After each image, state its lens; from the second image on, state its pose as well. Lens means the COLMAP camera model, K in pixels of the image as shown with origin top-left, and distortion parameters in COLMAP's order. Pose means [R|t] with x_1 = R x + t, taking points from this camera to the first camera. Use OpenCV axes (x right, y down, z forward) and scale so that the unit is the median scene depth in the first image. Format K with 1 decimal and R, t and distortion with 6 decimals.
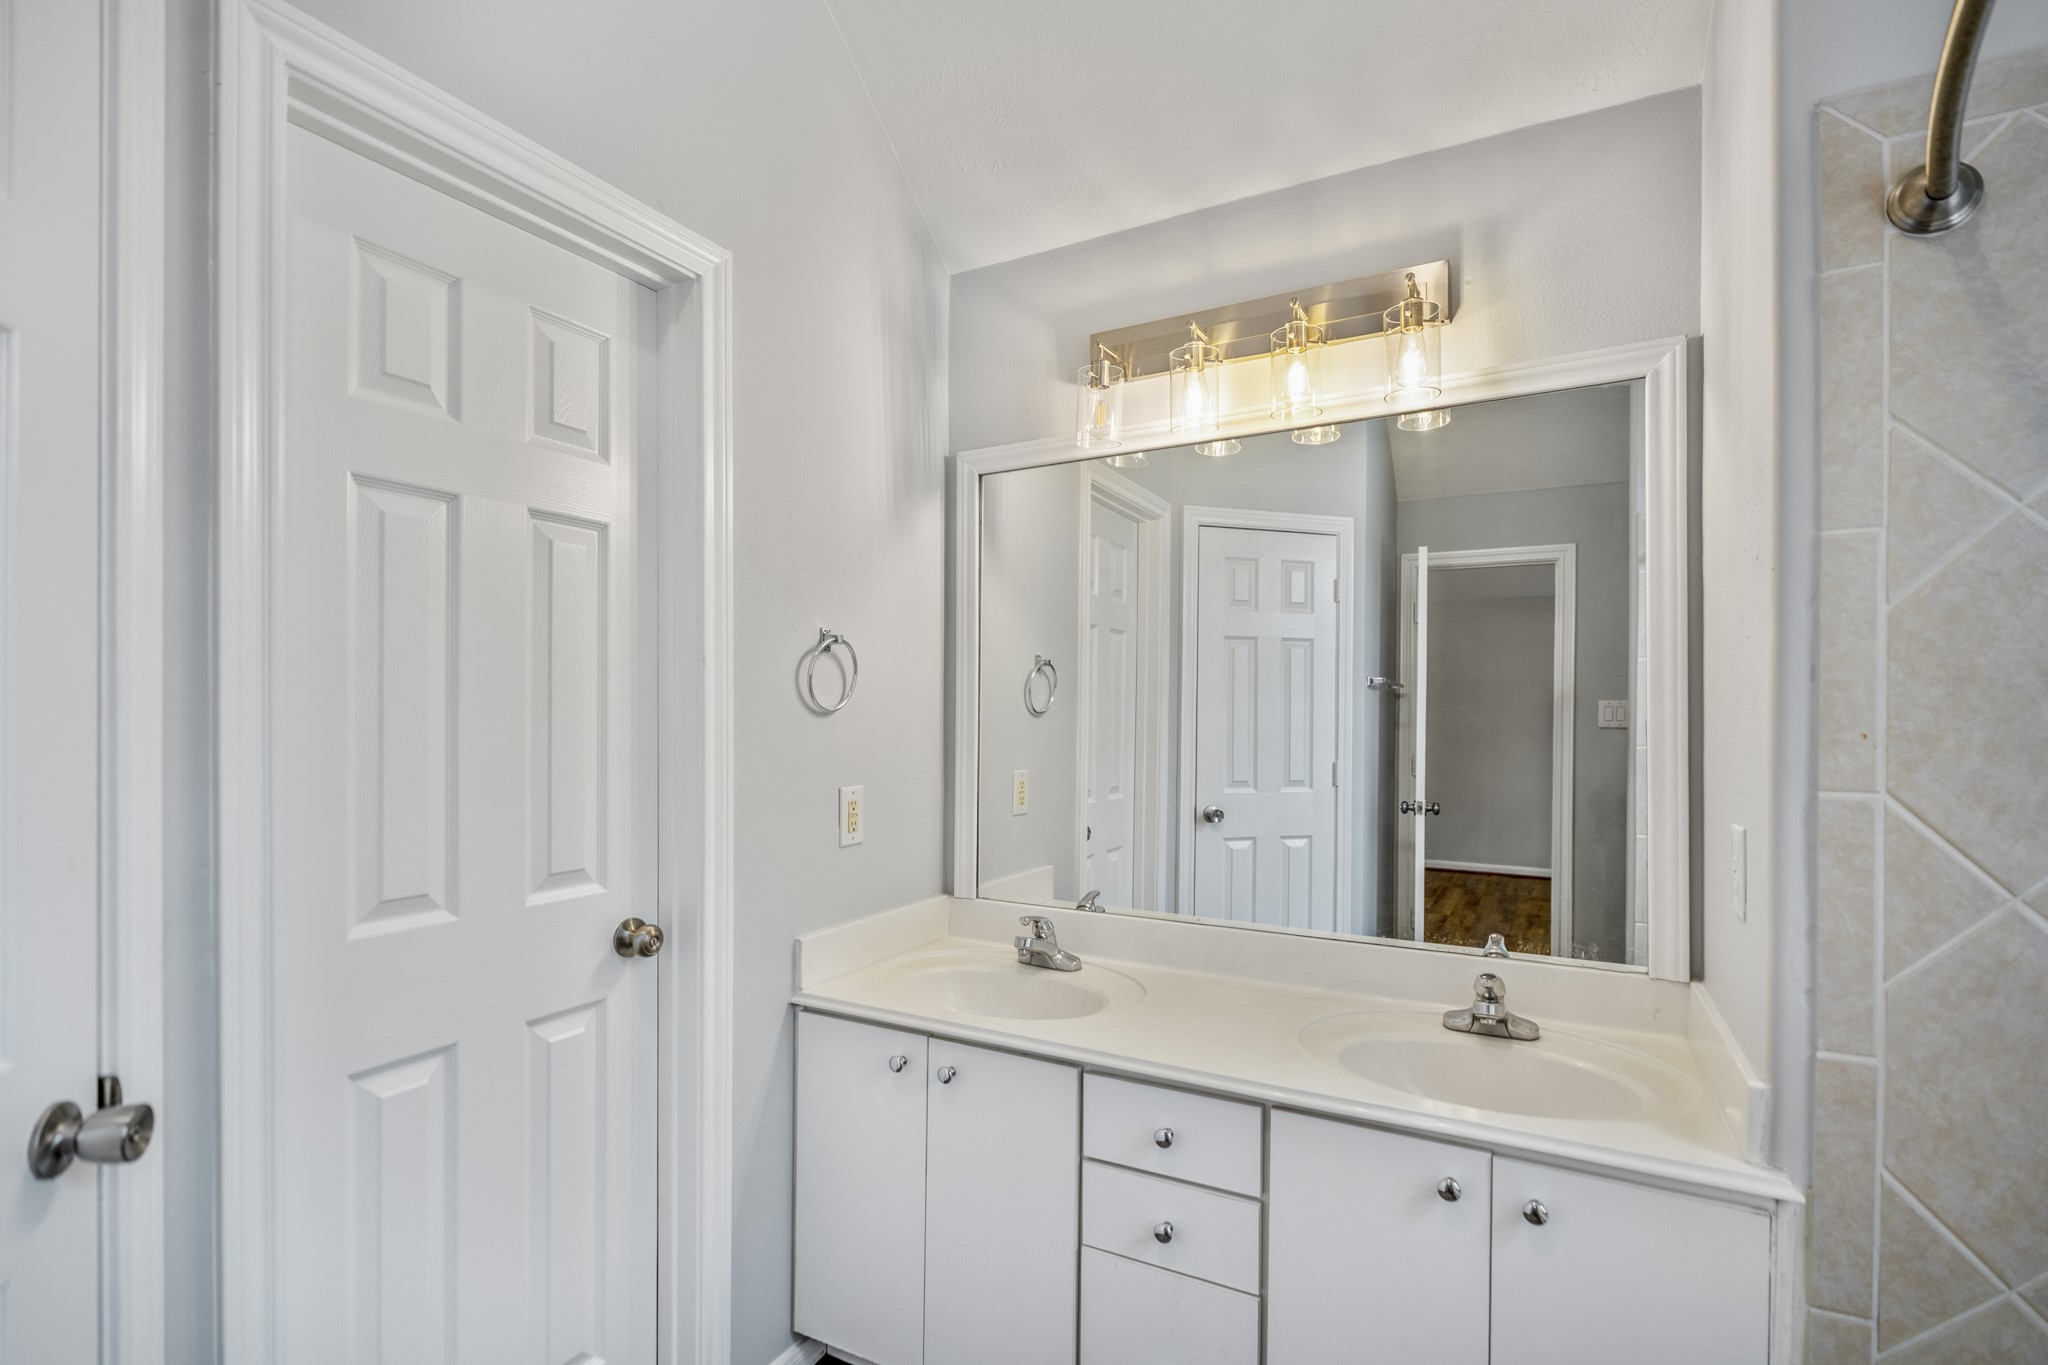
lens RADIAL K [[960.2, 0, 1021.5], [0, 960.2, 716.5], [0, 0, 1]] dist [-0.004614, 0.000513]
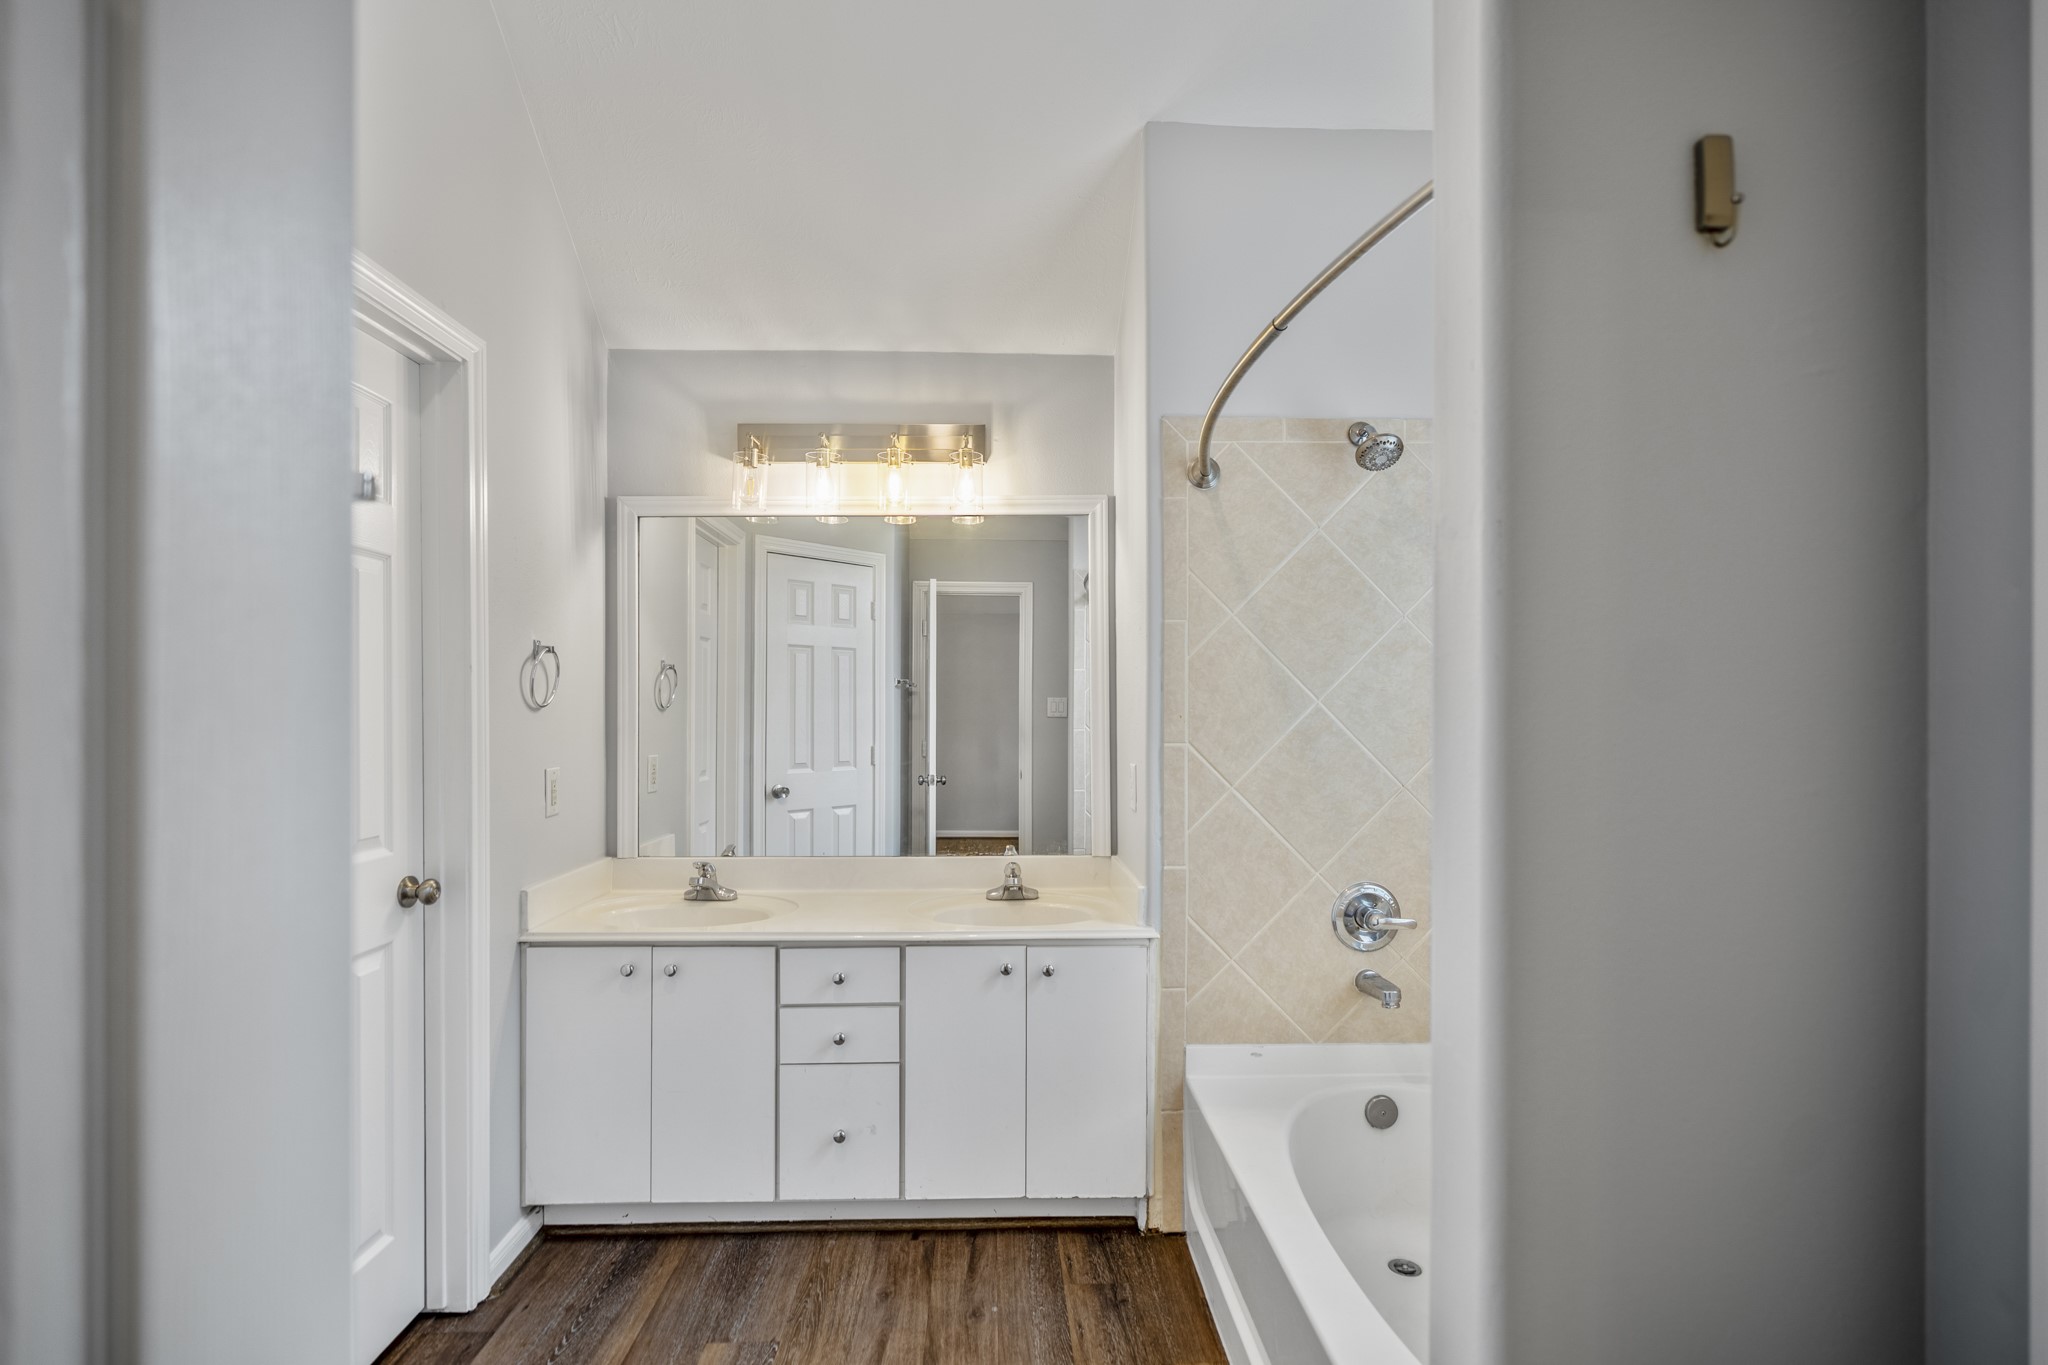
lens RADIAL K [[960.2, 0, 1021.5], [0, 960.2, 716.5], [0, 0, 1]] dist [-0.004614, 0.000513]
pose [[0.861167, -0.008677, 0.508248, -0.327324], [0.005942, 0.999958, 0.007004, 0.001828], [-0.508287, -0.003012, 0.861182, -0.422571]]
